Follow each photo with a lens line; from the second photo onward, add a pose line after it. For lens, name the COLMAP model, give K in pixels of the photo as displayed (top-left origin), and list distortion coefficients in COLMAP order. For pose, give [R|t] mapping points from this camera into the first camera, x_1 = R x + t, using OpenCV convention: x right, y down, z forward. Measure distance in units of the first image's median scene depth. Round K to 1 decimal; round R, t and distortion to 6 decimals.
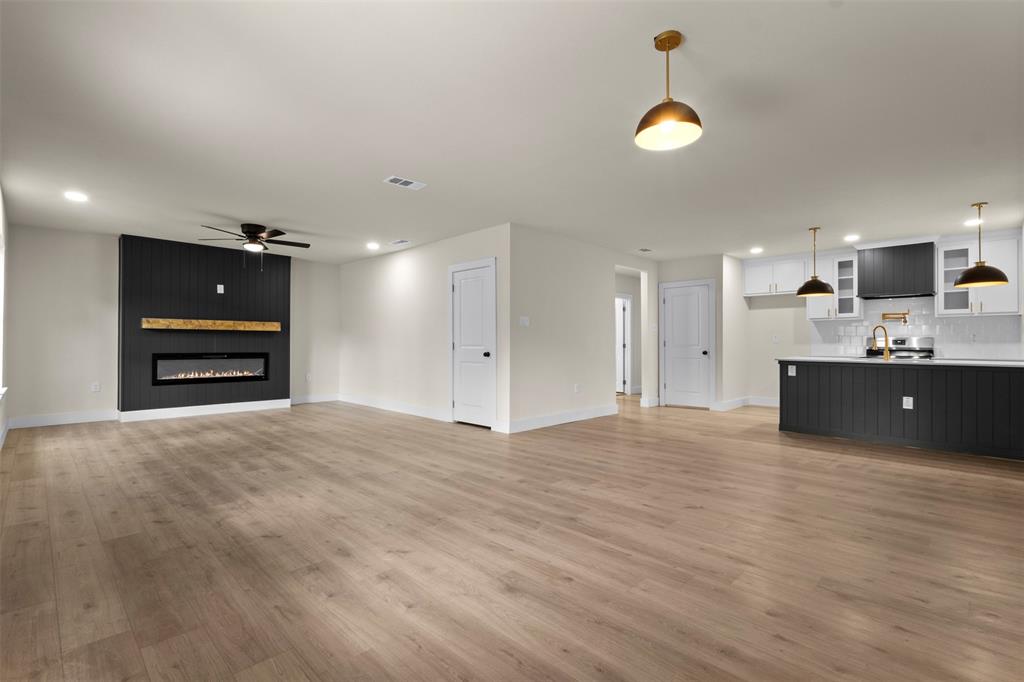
lens RADIAL K [[472.4, 0, 512.0], [0, 472.4, 341.0], [0, 0, 1]] dist [0.003931, 0.000585]
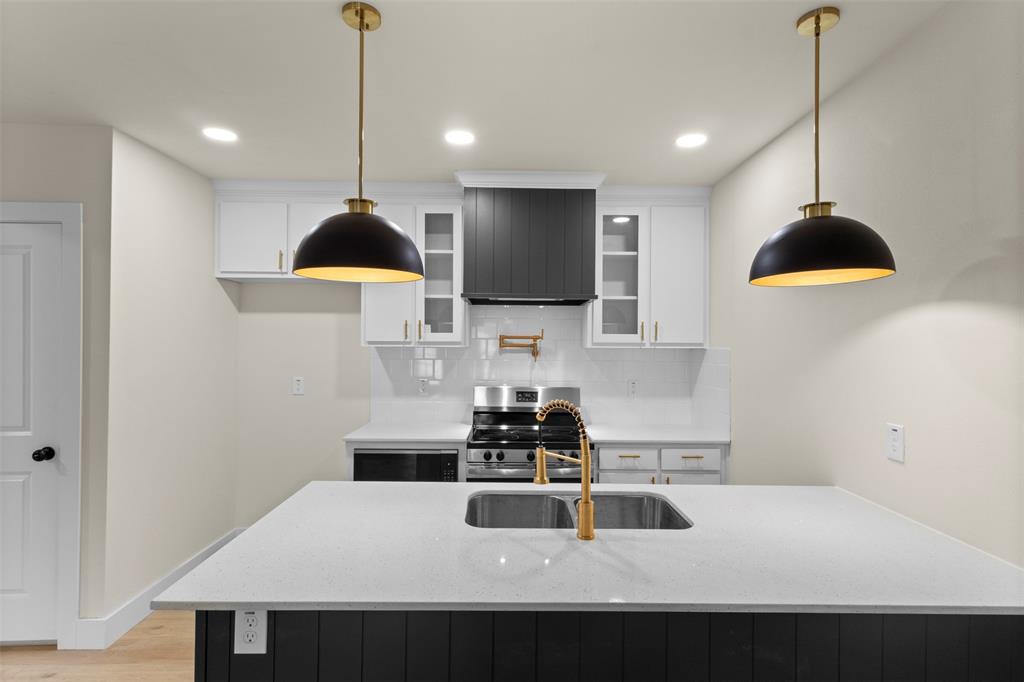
lens RADIAL K [[522.7, 0, 512.0], [0, 522.7, 341.0], [0, 0, 1]] dist [0.029647, -0.000034]
pose [[0.702781, 0.007574, 0.711366, 0.383145], [-0.009446, 0.999955, -0.001315, -0.048063], [-0.711344, -0.005795, 0.702821, 0.573789]]
